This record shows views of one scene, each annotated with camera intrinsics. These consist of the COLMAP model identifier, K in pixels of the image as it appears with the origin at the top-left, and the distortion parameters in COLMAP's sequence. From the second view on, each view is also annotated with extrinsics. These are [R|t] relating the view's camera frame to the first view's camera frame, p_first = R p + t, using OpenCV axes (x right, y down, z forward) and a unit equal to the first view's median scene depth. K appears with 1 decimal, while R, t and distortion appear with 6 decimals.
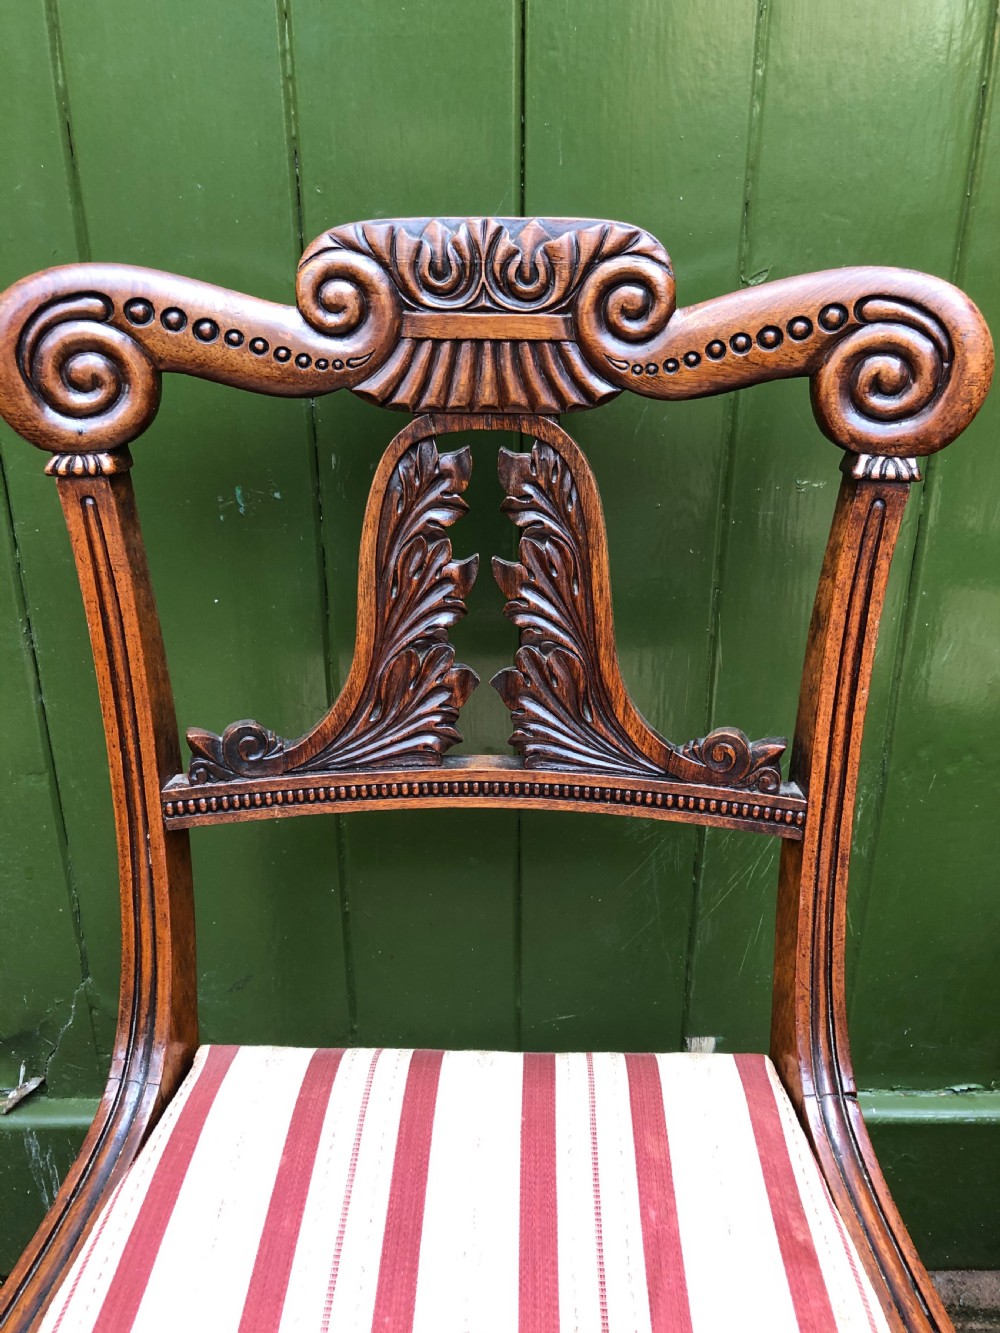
lens RADIAL K [[1084.0, 0, 479.7], [0, 1084.0, 671.2], [0, 0, 1]] dist [0.008939, 0.007983]
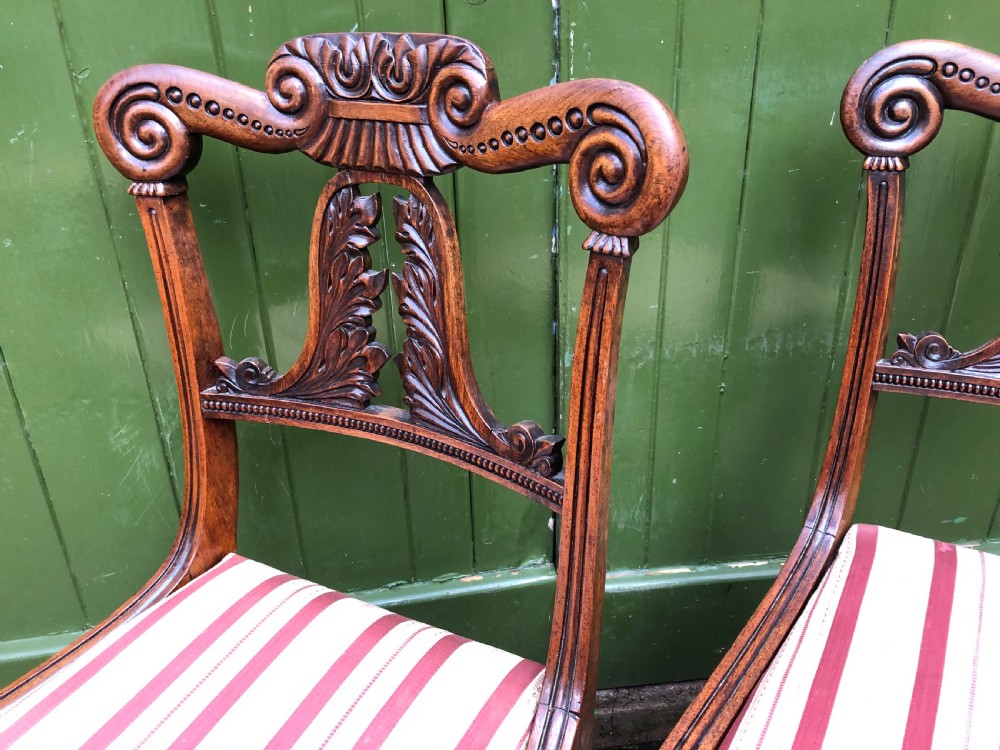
lens RADIAL K [[813.2, 0, 504.8], [0, 813.2, 371.5], [0, 0, 1]] dist [0.008939, 0.007983]
pose [[0.900236, 0.167763, -0.401785, 0.645029], [-0.137016, 0.985061, 0.104311, -0.118749], [0.413282, -0.038854, 0.909774, 0.092085]]
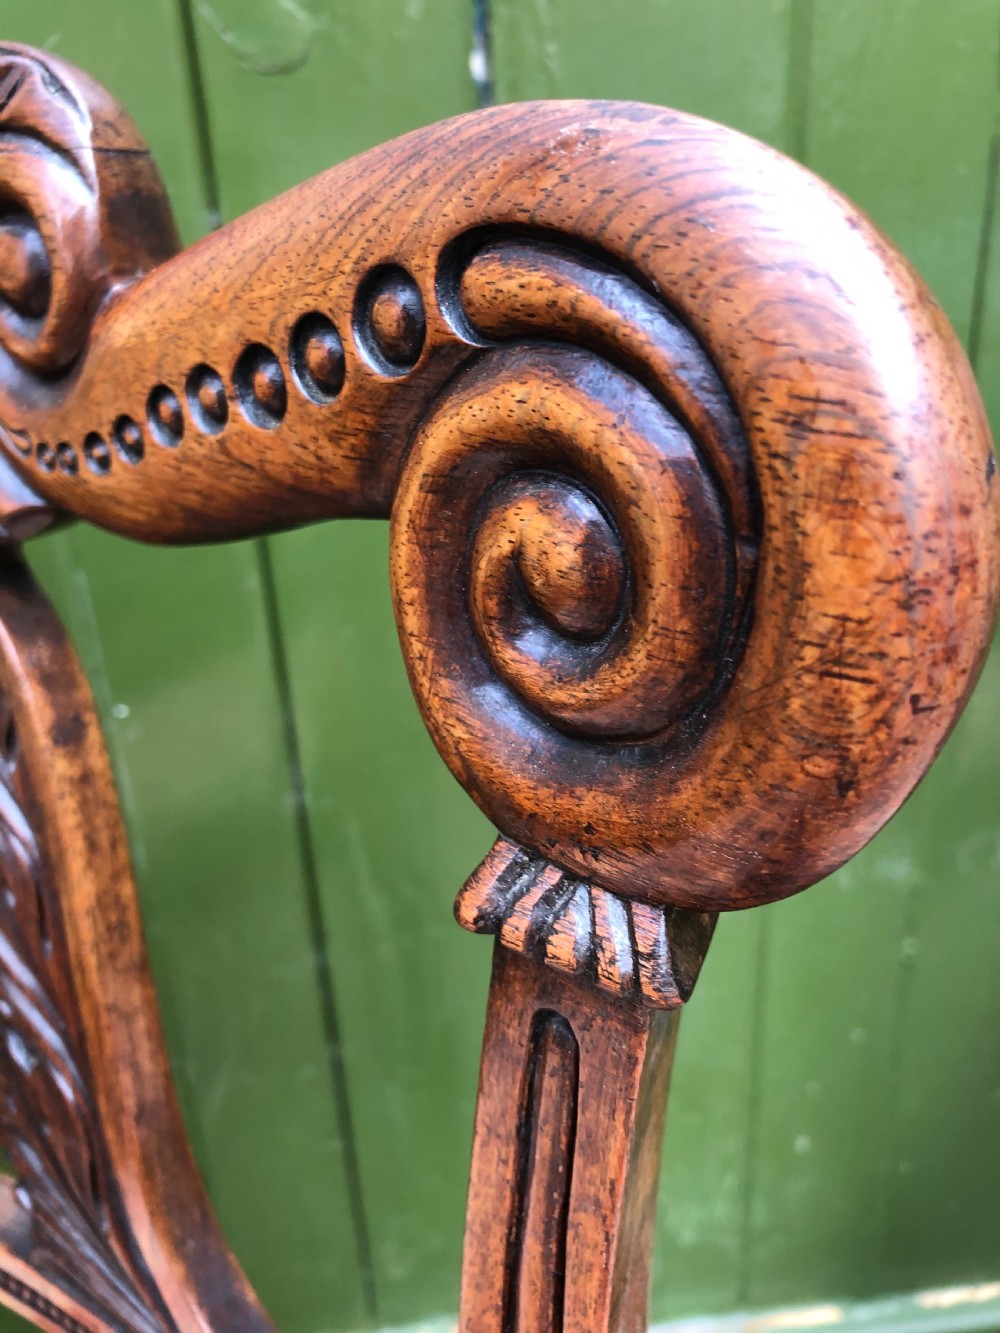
lens RADIAL K [[1084.0, 0, 516.0], [0, 1084.0, 647.4], [0, 0, 1]] dist [0.008939, 0.007983]
pose [[0.899448, 0.124461, -0.418930, 0.445609], [-0.113273, 0.992224, 0.051585, -0.251283], [0.422093, 0.001056, 0.906552, 0.738617]]
